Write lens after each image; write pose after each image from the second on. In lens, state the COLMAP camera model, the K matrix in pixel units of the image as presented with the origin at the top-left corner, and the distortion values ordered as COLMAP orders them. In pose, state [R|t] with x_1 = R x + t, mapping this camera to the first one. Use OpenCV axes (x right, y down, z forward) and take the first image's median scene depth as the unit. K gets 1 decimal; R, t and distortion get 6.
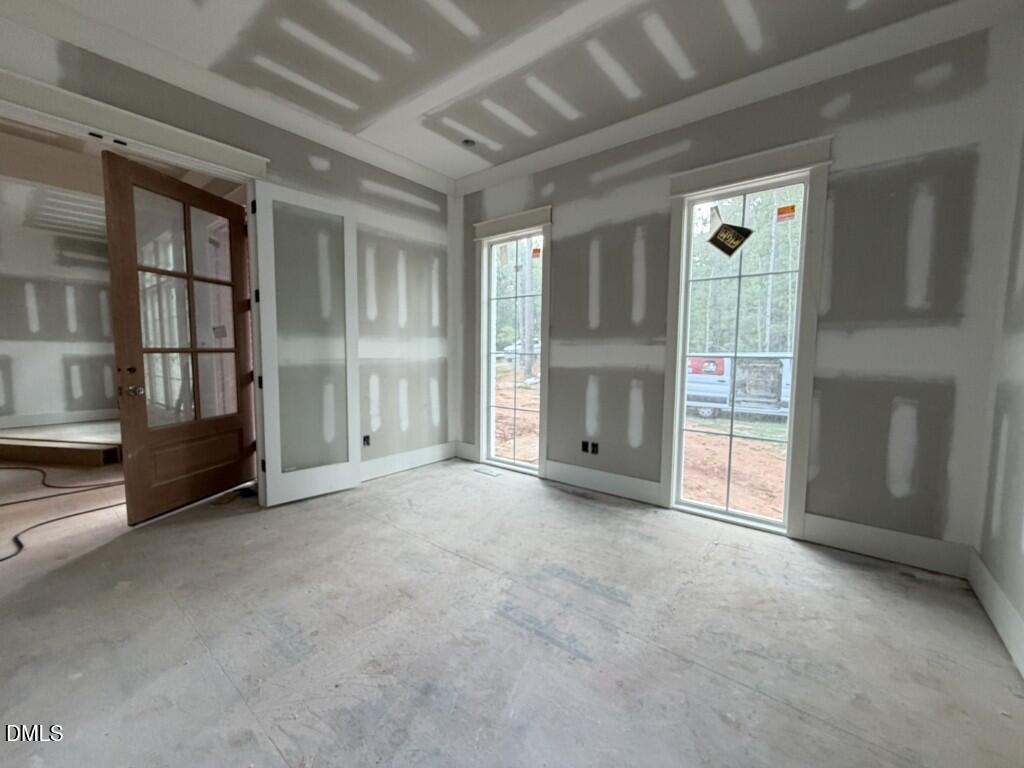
lens RADIAL K [[409.8, 0, 509.4], [0, 409.8, 384.7], [0, 0, 1]] dist [0.000136, 0.000014]
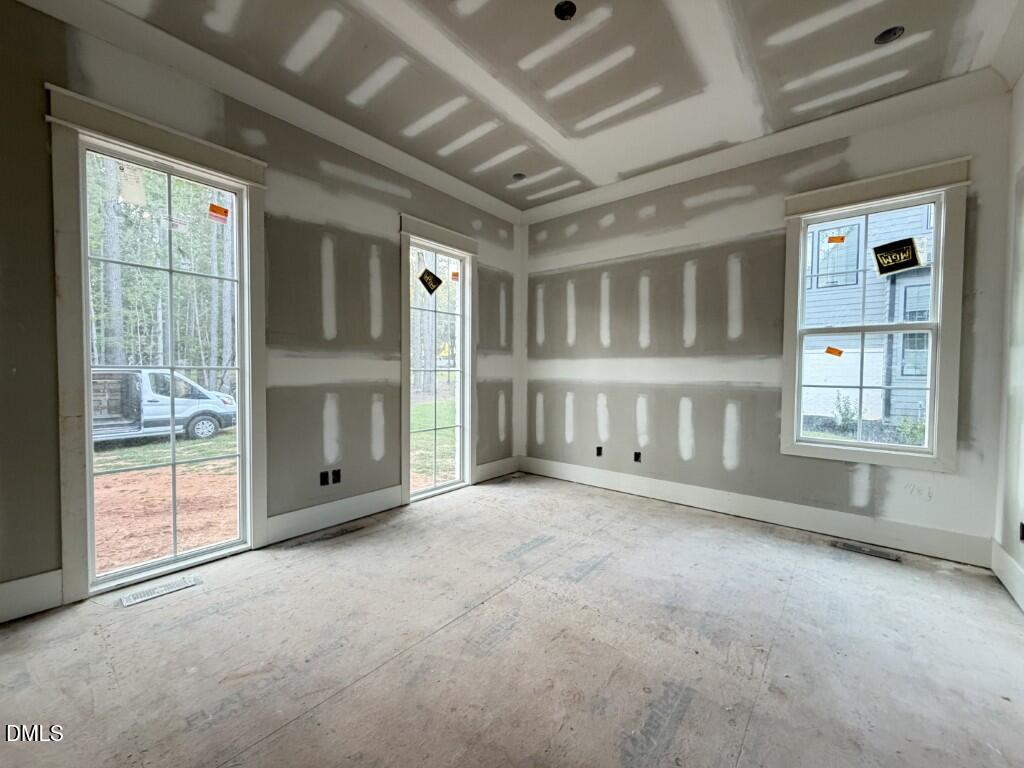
lens RADIAL K [[409.8, 0, 509.4], [0, 409.8, 384.7], [0, 0, 1]] dist [0.000136, 0.000014]
pose [[0.016483, -0.040403, 0.999047, -0.798418], [0.074207, 0.996477, 0.039075, -0.055725], [-0.997107, 0.073492, 0.019423, 0.741733]]
